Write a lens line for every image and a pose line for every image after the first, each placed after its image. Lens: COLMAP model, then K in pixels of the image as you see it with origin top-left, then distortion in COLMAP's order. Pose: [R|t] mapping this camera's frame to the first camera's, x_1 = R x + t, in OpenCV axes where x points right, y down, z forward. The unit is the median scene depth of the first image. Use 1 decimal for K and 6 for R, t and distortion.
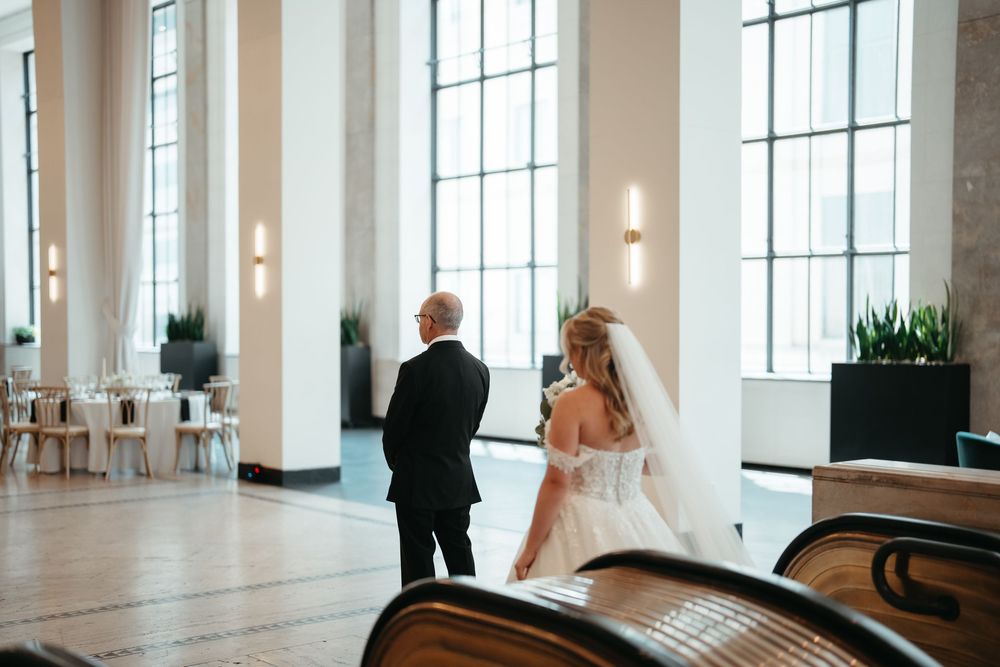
lens RADIAL K [[1393.5, 0, 500.0], [0, 1393.5, 333.5], [0, 0, 1]] dist [-0.105769, 0.784322]
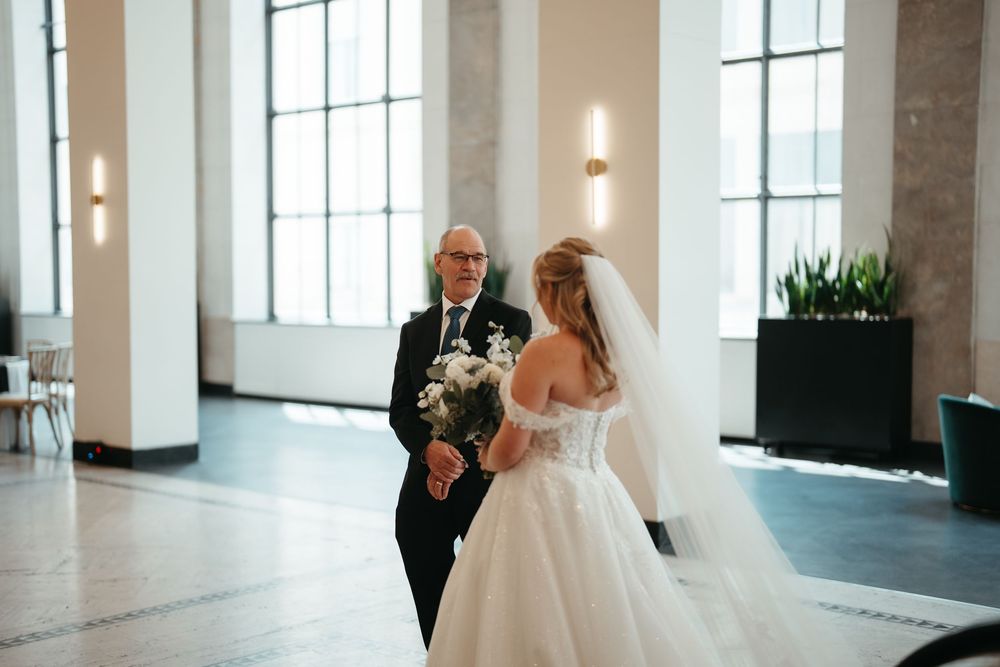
lens RADIAL K [[1423.0, 0, 477.8], [0, 1423.0, 358.2], [0, 0, 1]] dist [-0.134011, 0.930313]
pose [[0.989609, -0.010948, 0.143368, -0.069861], [0.004054, 0.998825, 0.048290, 0.002242], [-0.143728, -0.047207, 0.988491, 0.118550]]
